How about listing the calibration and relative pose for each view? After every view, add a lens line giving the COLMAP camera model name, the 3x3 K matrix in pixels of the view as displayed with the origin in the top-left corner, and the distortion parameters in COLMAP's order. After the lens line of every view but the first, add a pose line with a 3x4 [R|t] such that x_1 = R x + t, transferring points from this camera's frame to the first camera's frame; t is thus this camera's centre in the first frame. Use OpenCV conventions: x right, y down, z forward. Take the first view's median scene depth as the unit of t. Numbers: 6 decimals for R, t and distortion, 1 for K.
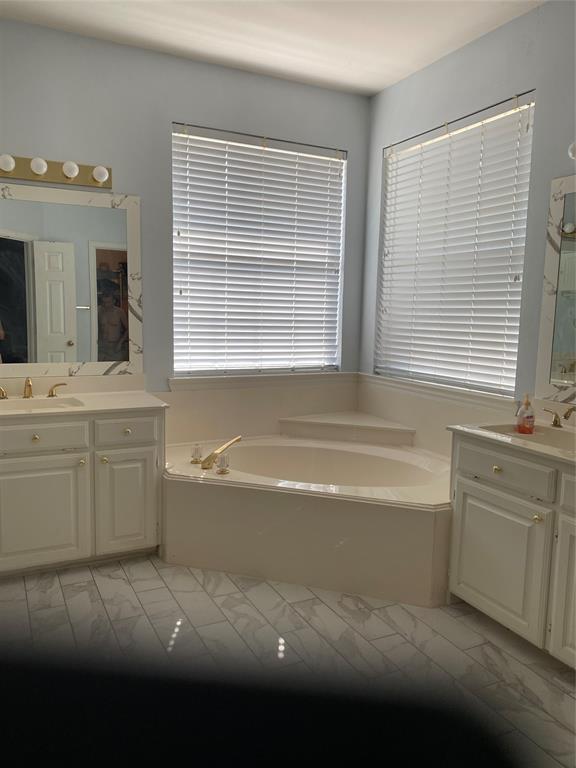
lens RADIAL K [[590.8, 0, 286.5], [0, 590.8, 393.1], [0, 0, 1]] dist [0.008270, -0.004732]
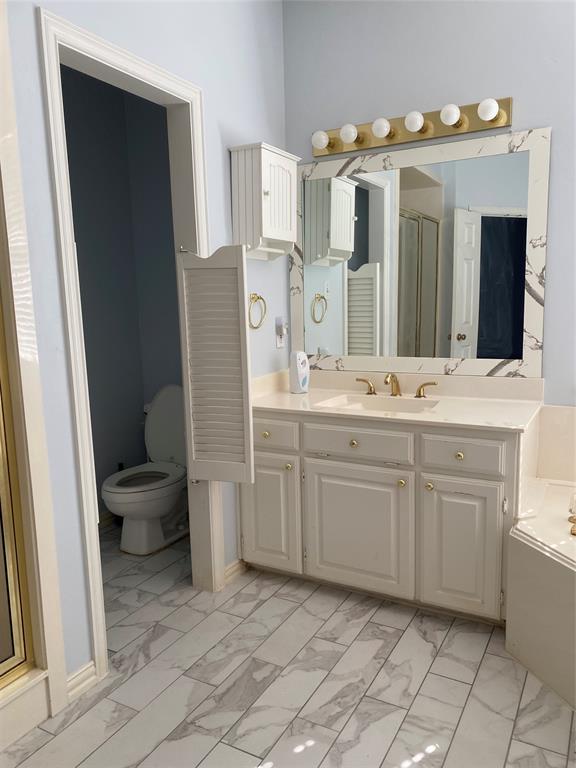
lens RADIAL K [[590.8, 0, 286.5], [0, 590.8, 393.1], [0, 0, 1]] dist [0.008270, -0.004732]
pose [[0.558570, 0.097001, -0.823766, 0.203796], [-0.079883, 0.994813, 0.062975, -0.039967], [0.825601, 0.030629, 0.563422, 0.385653]]
